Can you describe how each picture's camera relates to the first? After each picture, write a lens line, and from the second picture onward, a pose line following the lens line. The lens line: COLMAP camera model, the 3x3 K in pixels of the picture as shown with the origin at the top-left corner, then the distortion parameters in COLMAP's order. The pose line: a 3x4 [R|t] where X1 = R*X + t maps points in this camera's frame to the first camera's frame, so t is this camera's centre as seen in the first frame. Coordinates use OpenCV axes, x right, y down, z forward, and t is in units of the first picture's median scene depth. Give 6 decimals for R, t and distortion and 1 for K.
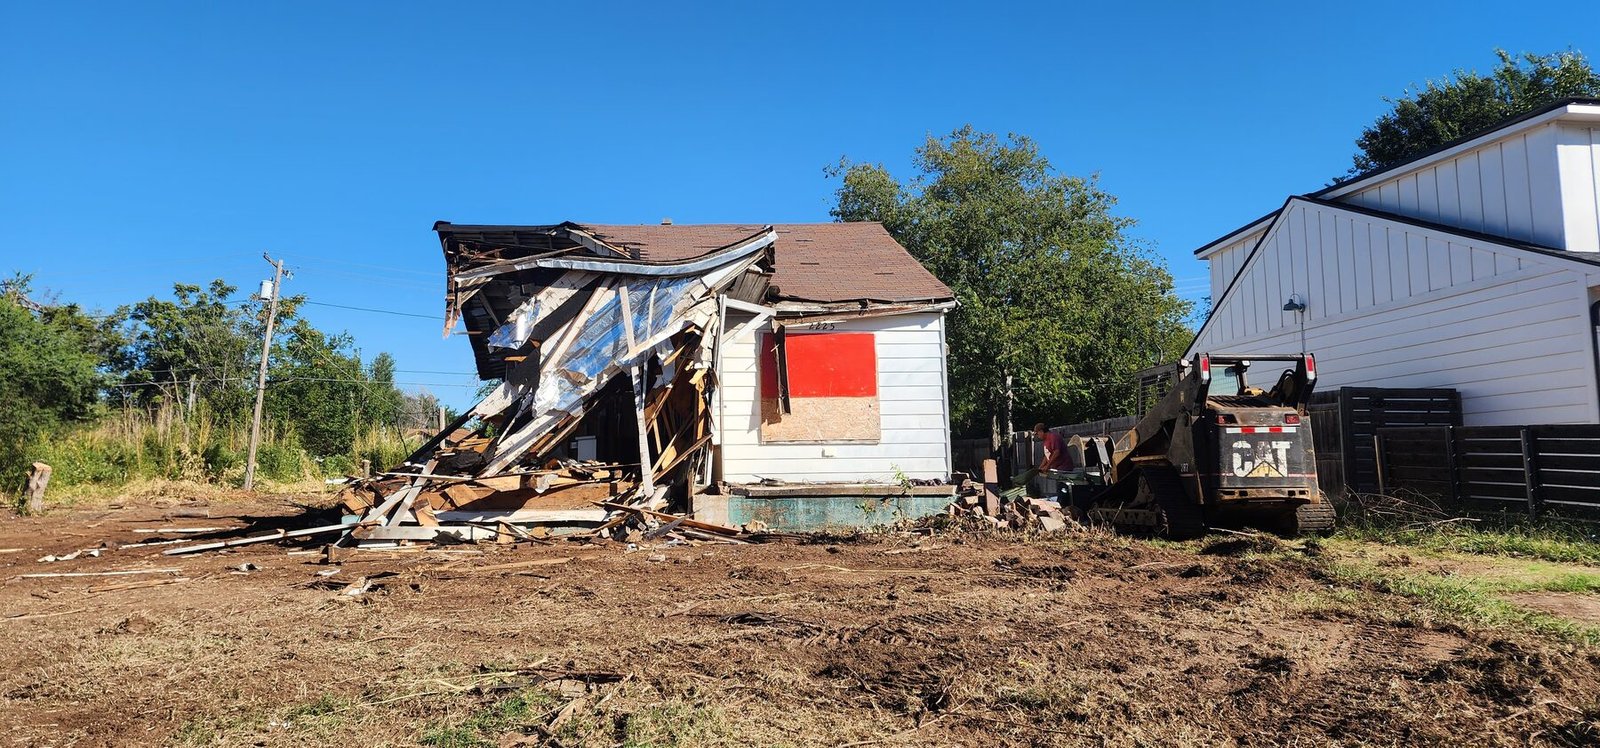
lens RADIAL K [[1031.5, 0, 776.6], [0, 1031.5, 351.6], [0, 0, 1]] dist [-0.002749, -0.004470]
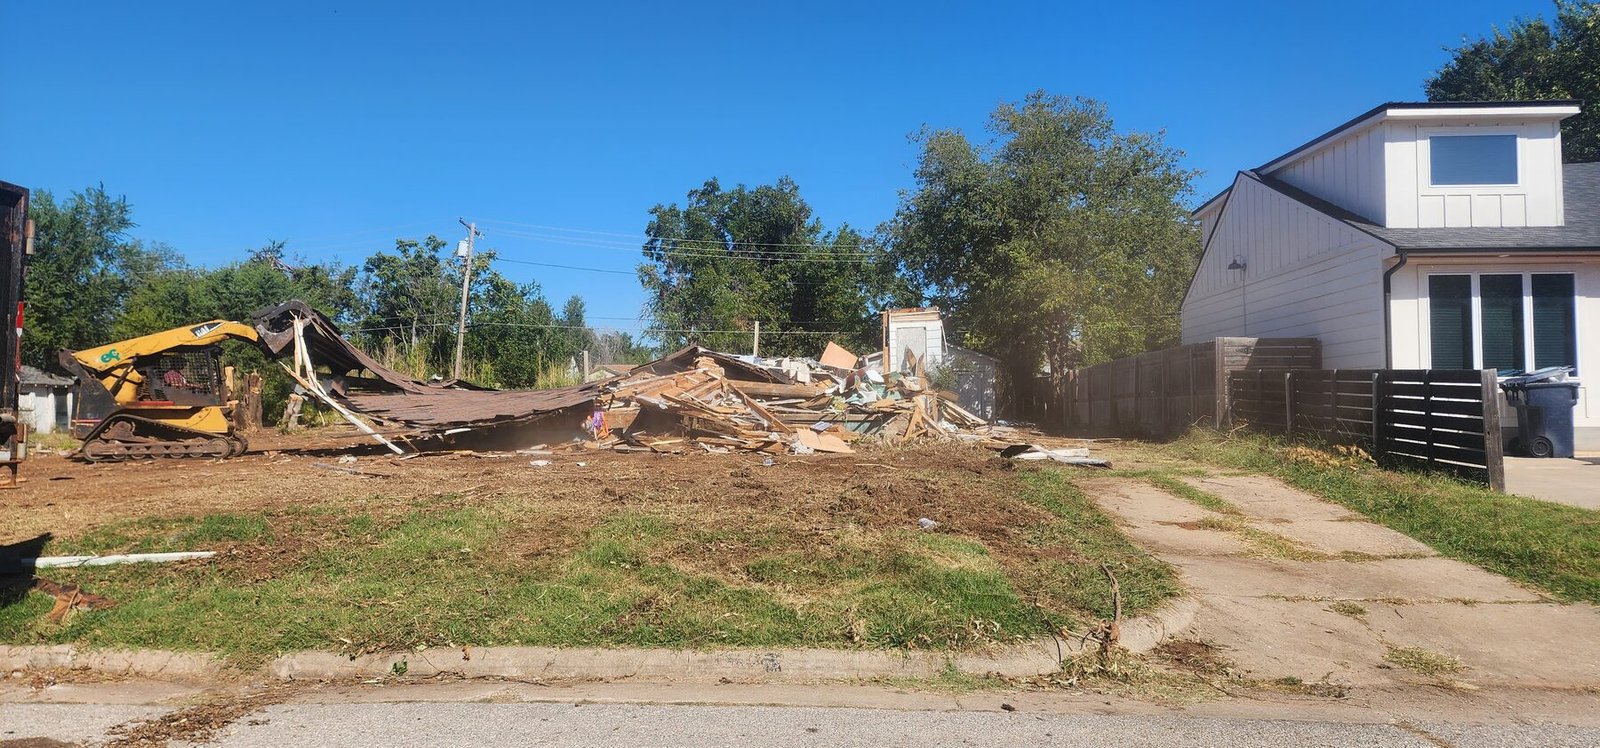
lens RADIAL K [[1031.5, 0, 776.6], [0, 1031.5, 351.6], [0, 0, 1]] dist [-0.002749, -0.004470]
pose [[0.982395, -0.004262, -0.186767, 0.111903], [0.016303, 0.997882, 0.062979, -0.016062], [0.186103, -0.064915, 0.980383, -0.142696]]
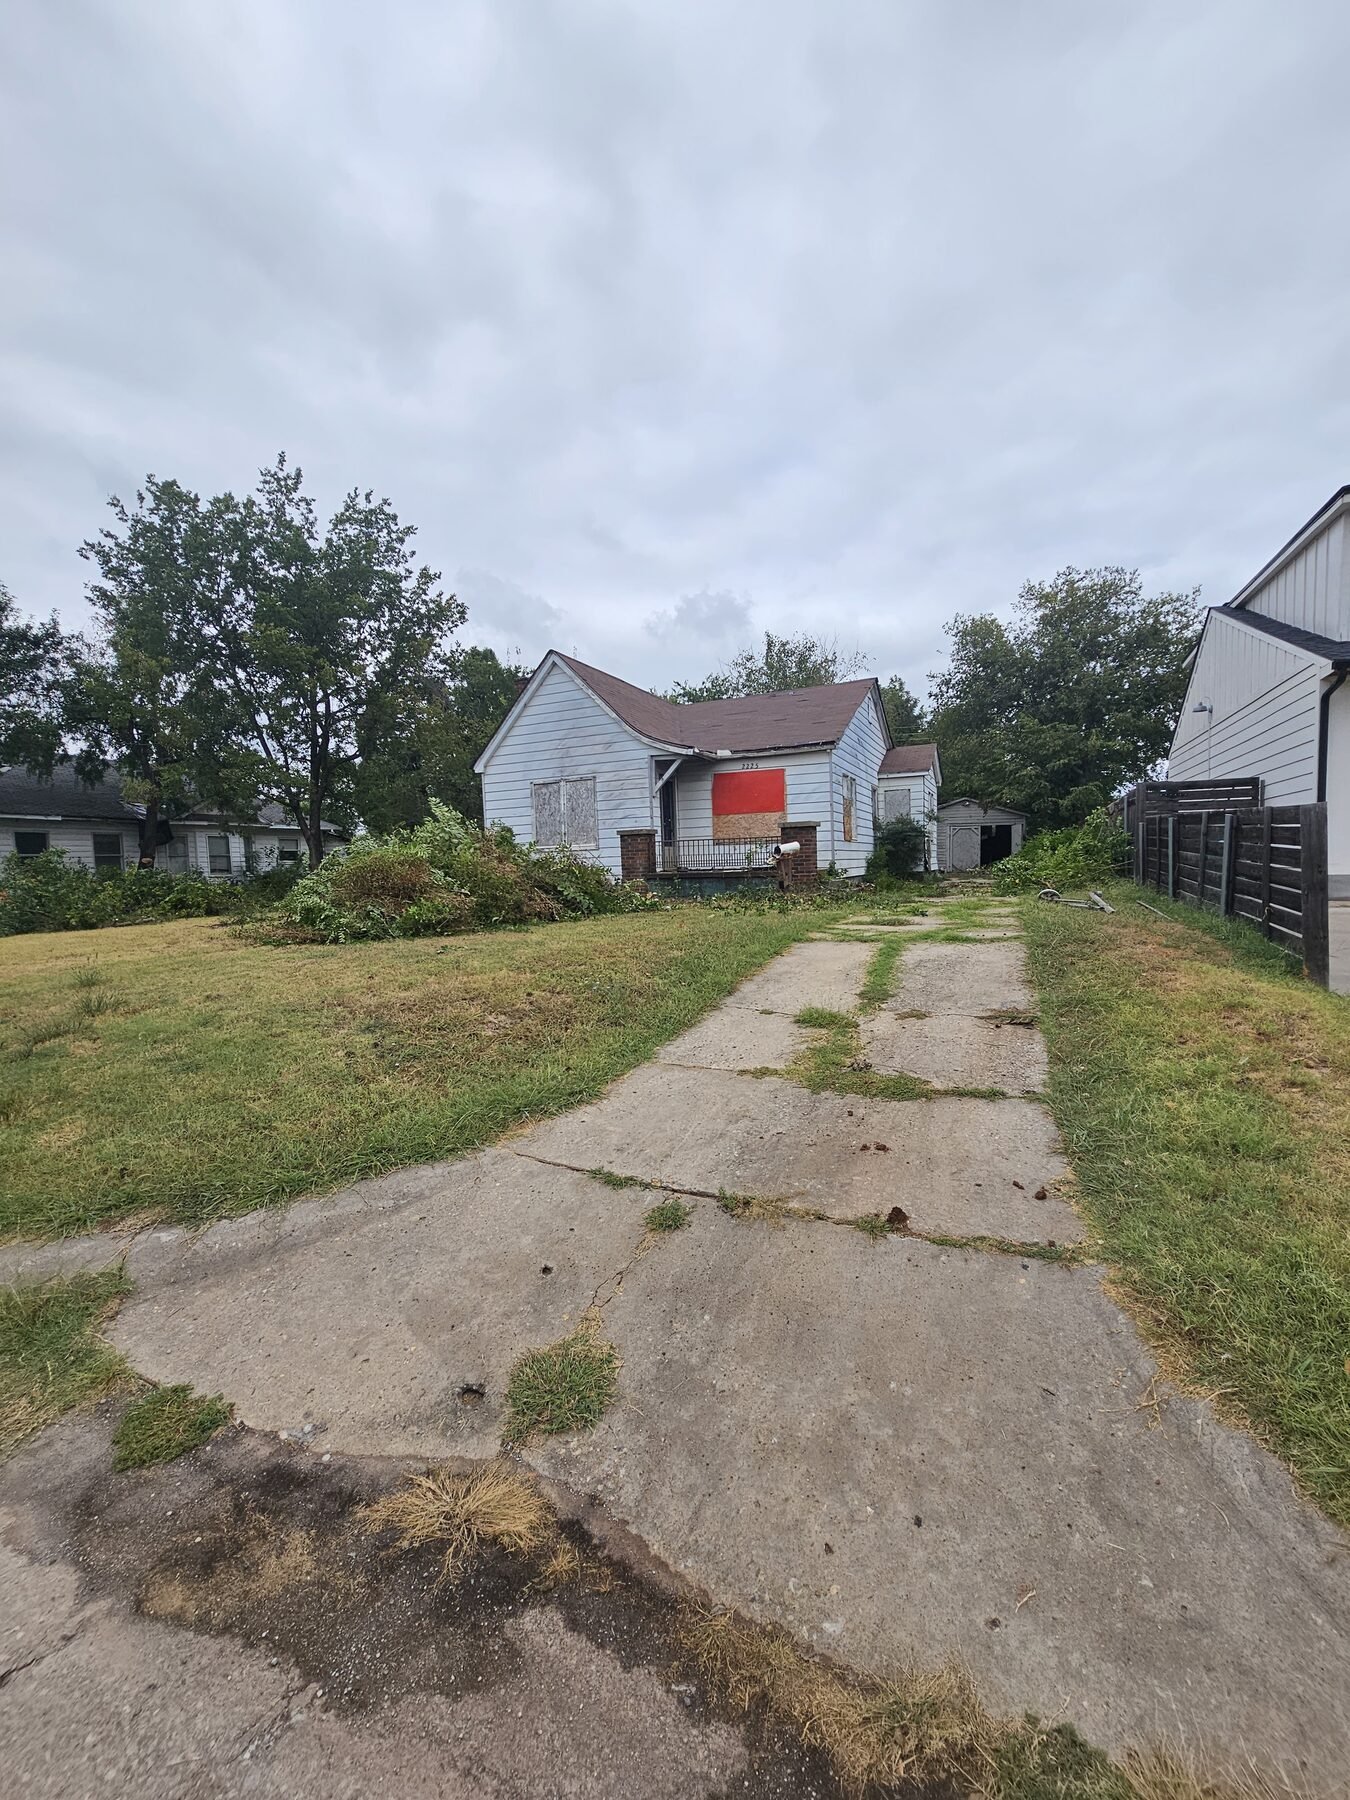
lens RADIAL K [[728.6, 0, 699.5], [0, 728.6, 903.6], [0, 0, 1]] dist [-0.001770, -0.000124]
pose [[0.875396, 0.011439, -0.483271, 0.218989], [0.075237, 0.984313, 0.159583, -0.001324], [0.477515, -0.176058, 0.860804, -0.003932]]
